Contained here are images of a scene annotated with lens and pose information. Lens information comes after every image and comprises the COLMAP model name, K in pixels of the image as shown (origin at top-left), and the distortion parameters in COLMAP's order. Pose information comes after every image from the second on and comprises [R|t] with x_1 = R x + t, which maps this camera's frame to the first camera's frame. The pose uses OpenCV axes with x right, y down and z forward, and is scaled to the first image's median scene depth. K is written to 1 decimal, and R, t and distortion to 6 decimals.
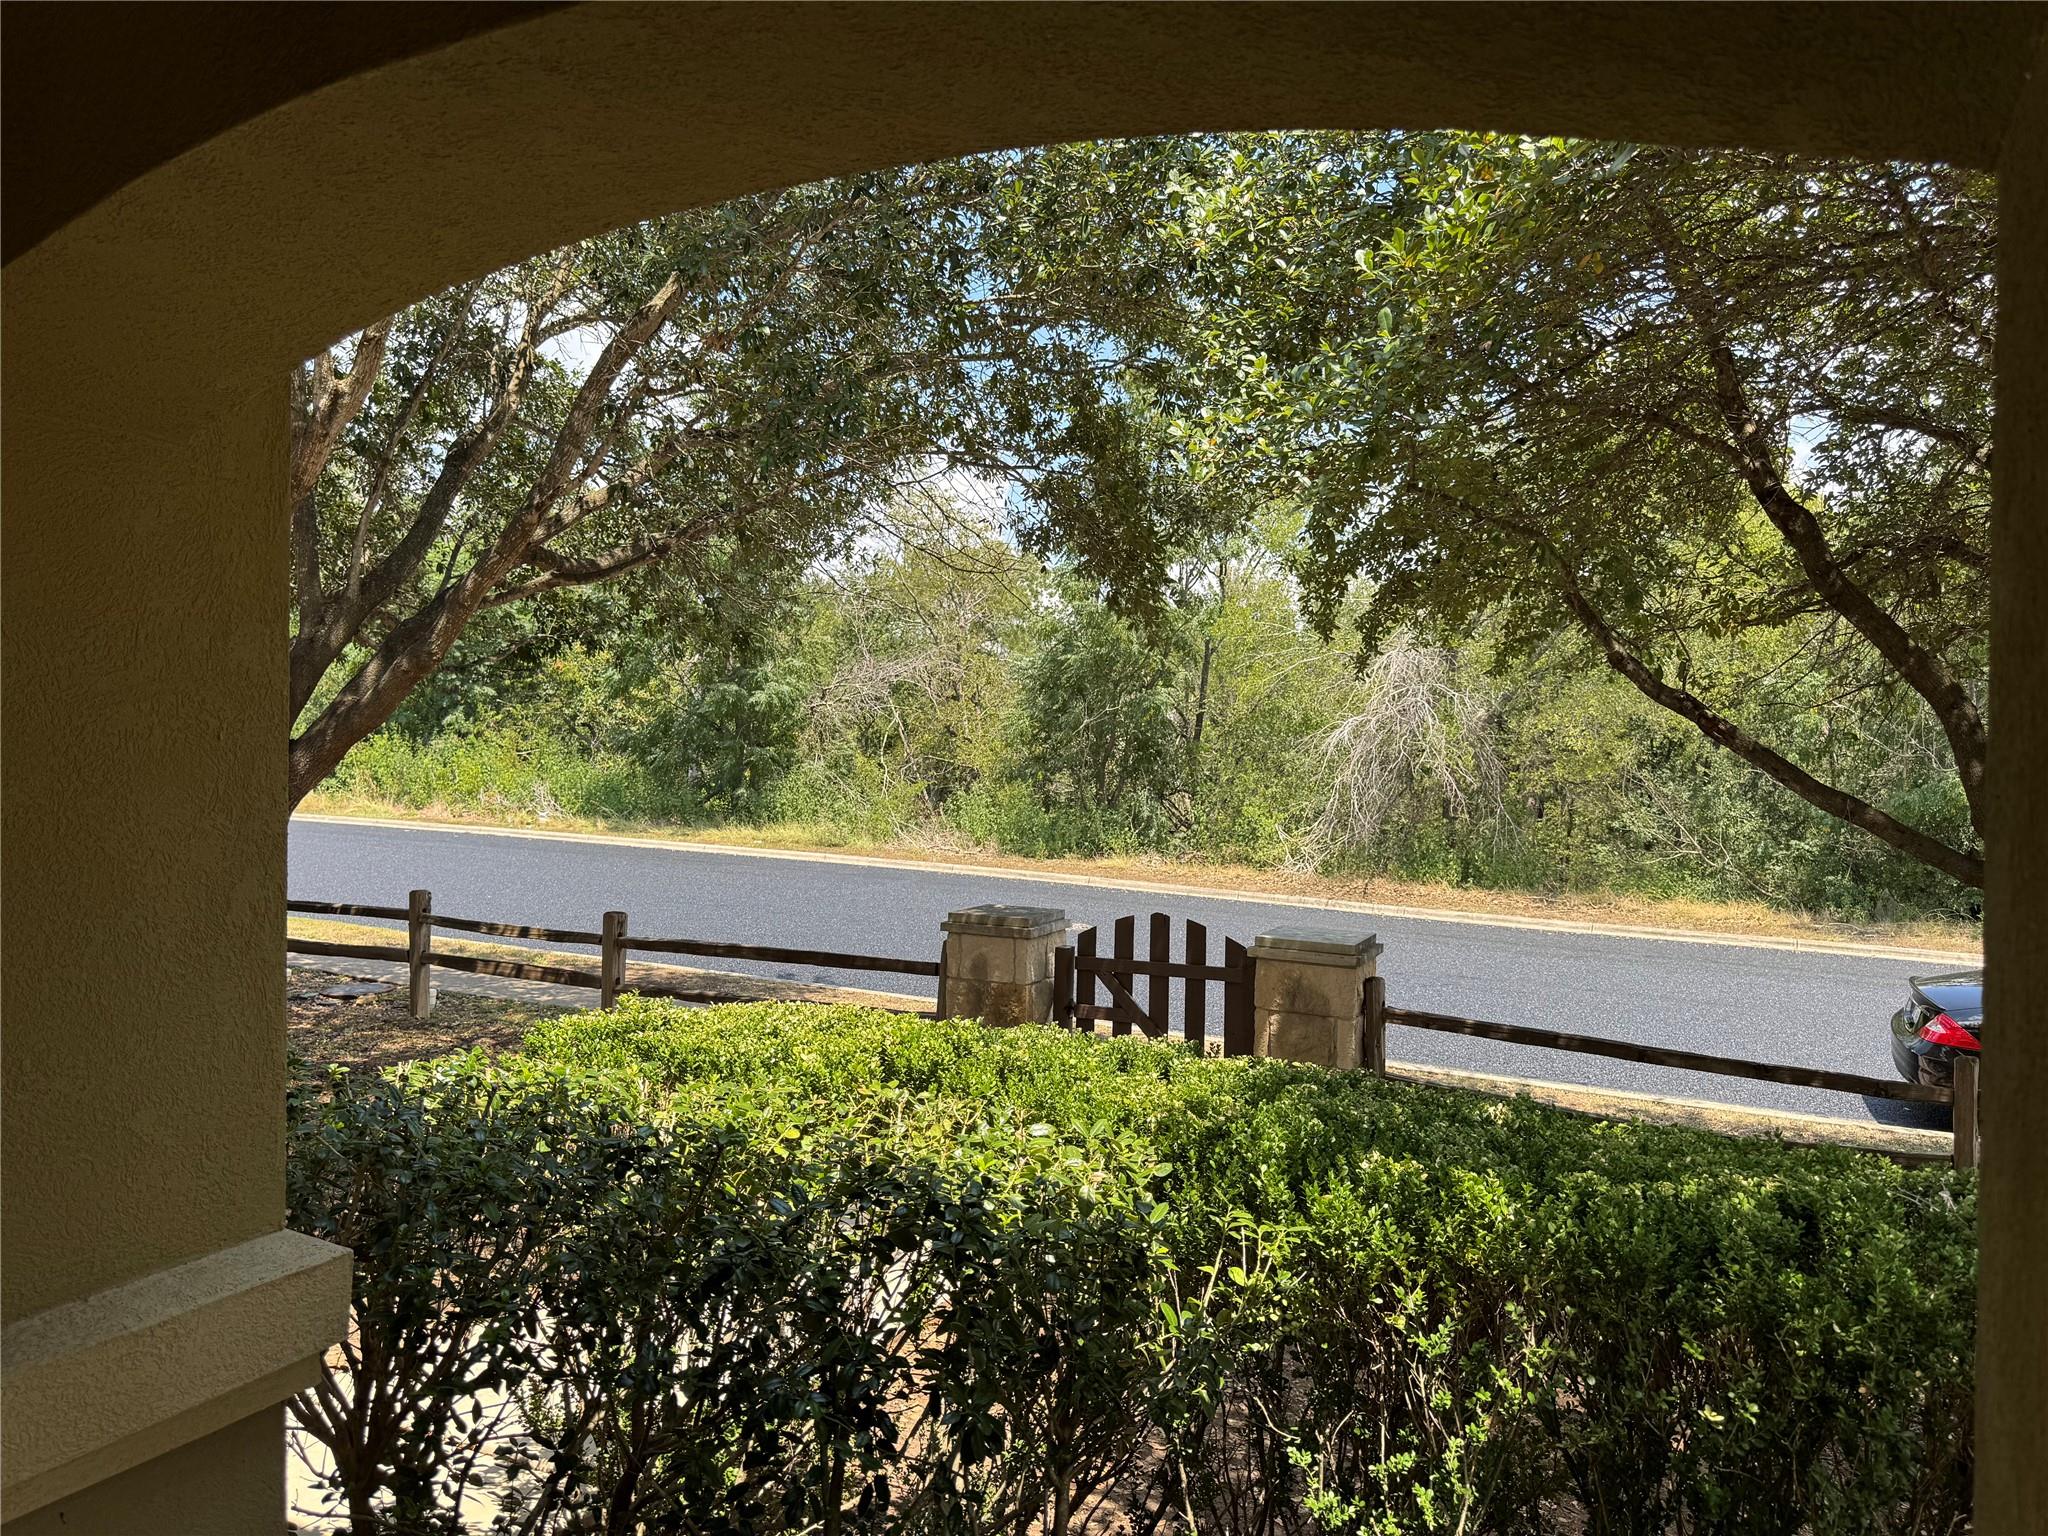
lens RADIAL K [[1445.7, 0, 1021.4], [0, 1445.7, 766.5], [0, 0, 1]] dist [0.005968, -0.007784]
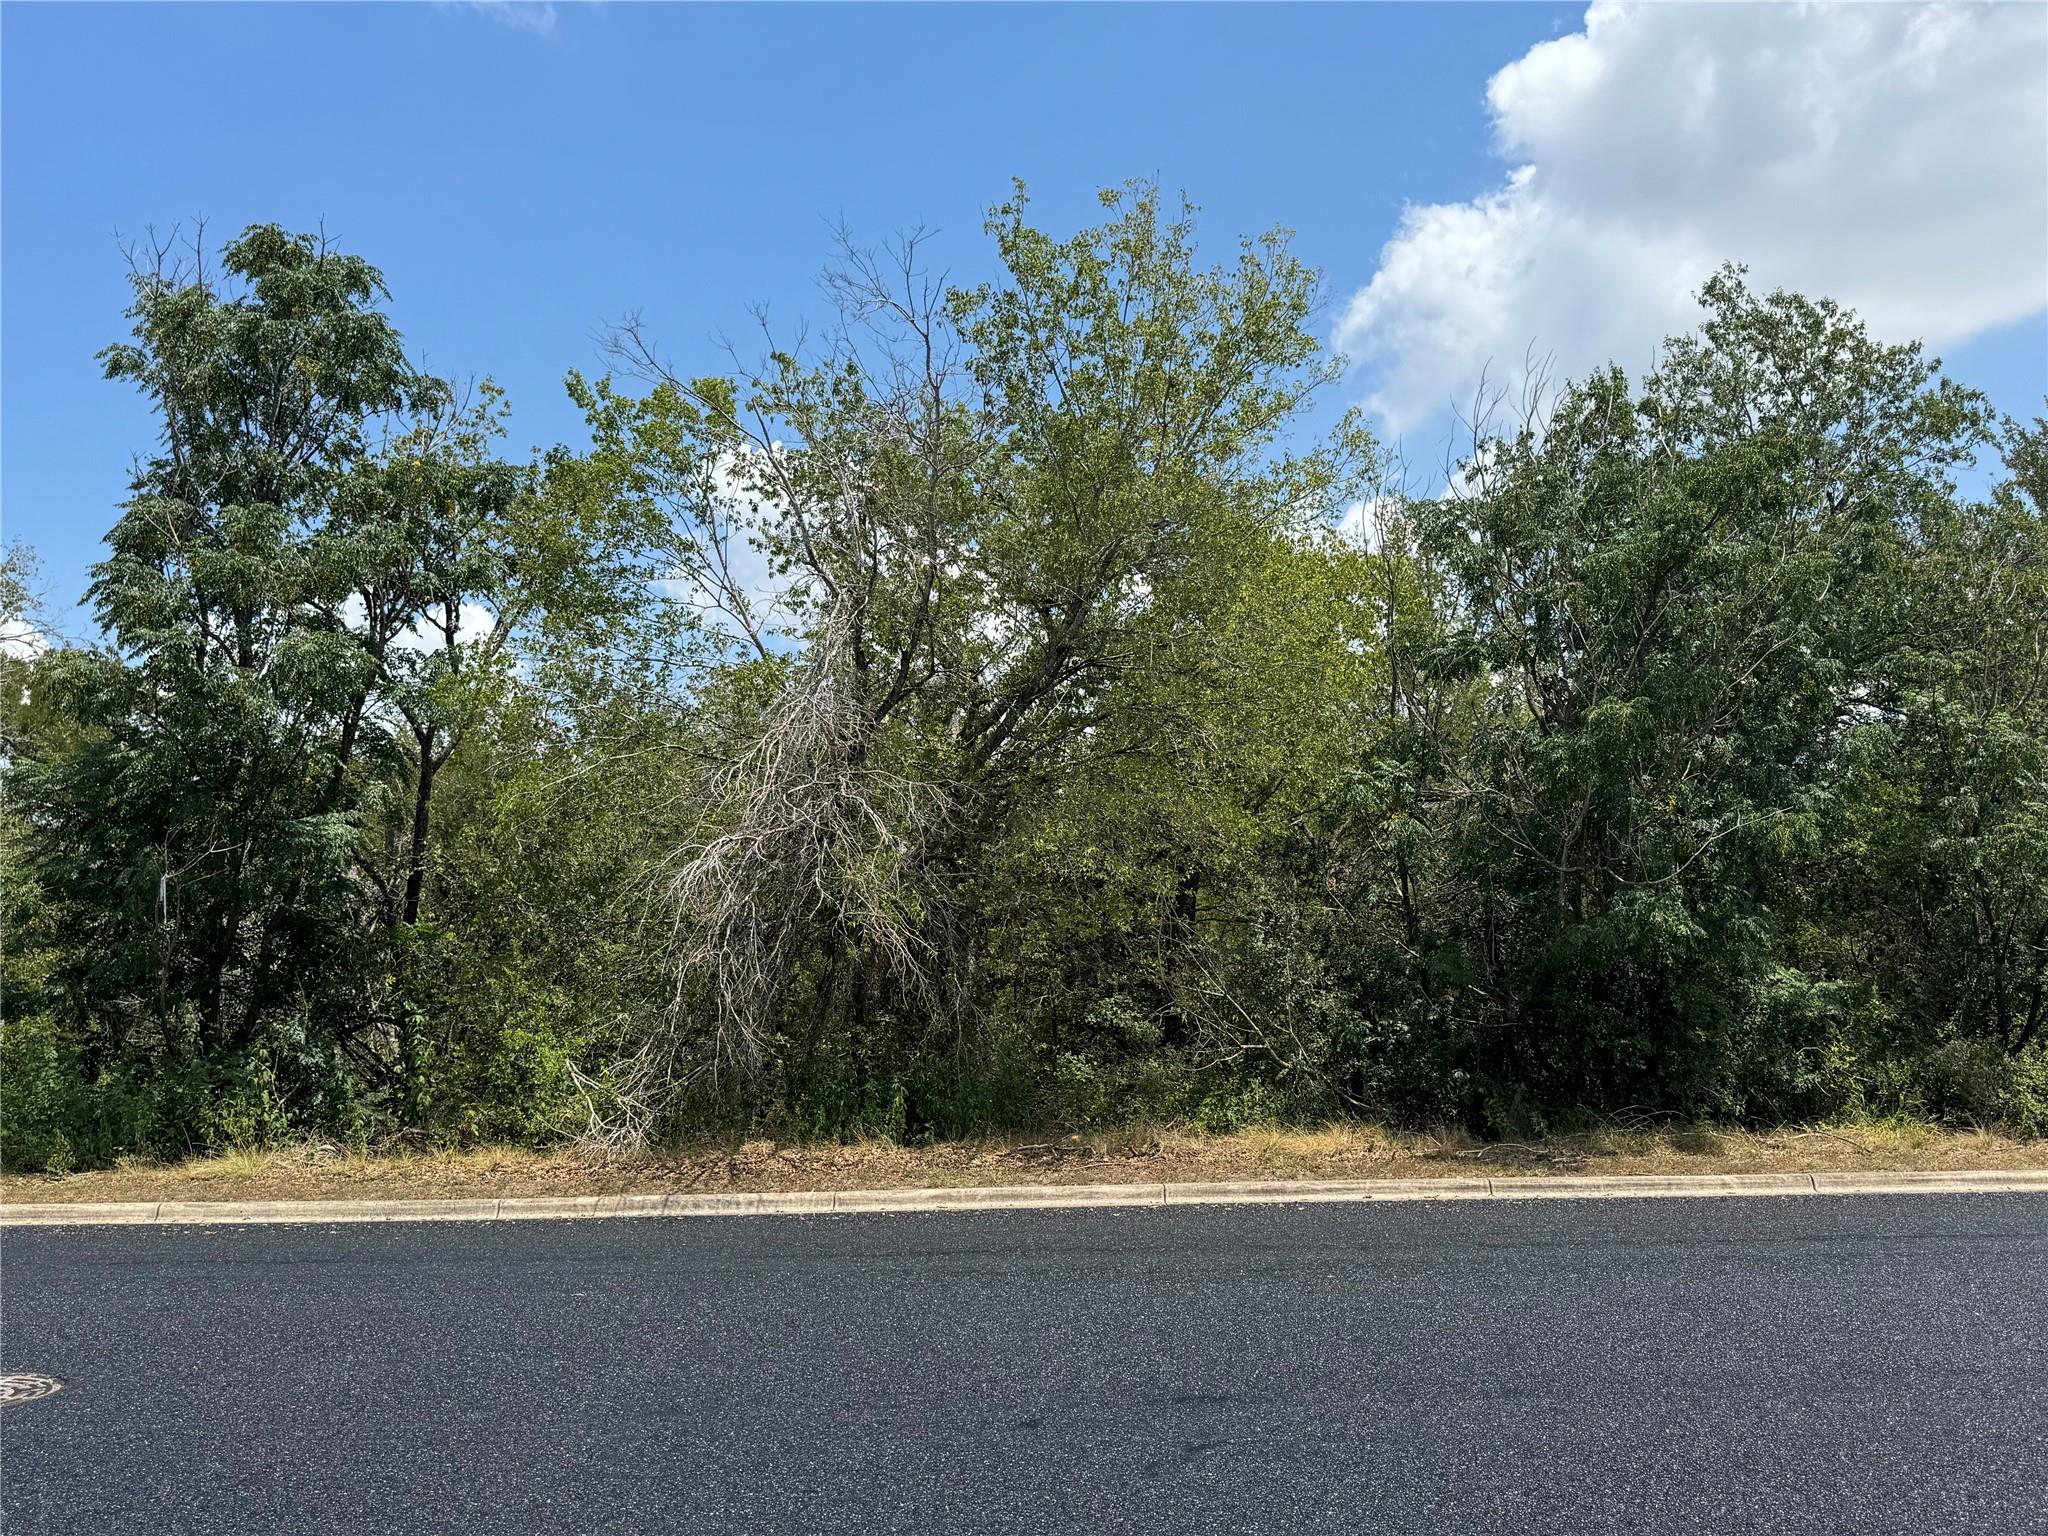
lens RADIAL K [[1659.3, 0, 1023.2], [0, 1659.3, 761.9], [0, 0, 1]] dist [0.004961, -0.001248]
pose [[0.892289, 0.003759, 0.451449, 0.049512], [0.065737, 0.988226, -0.138158, 0.026822], [-0.446653, 0.152954, 0.881536, 0.365514]]
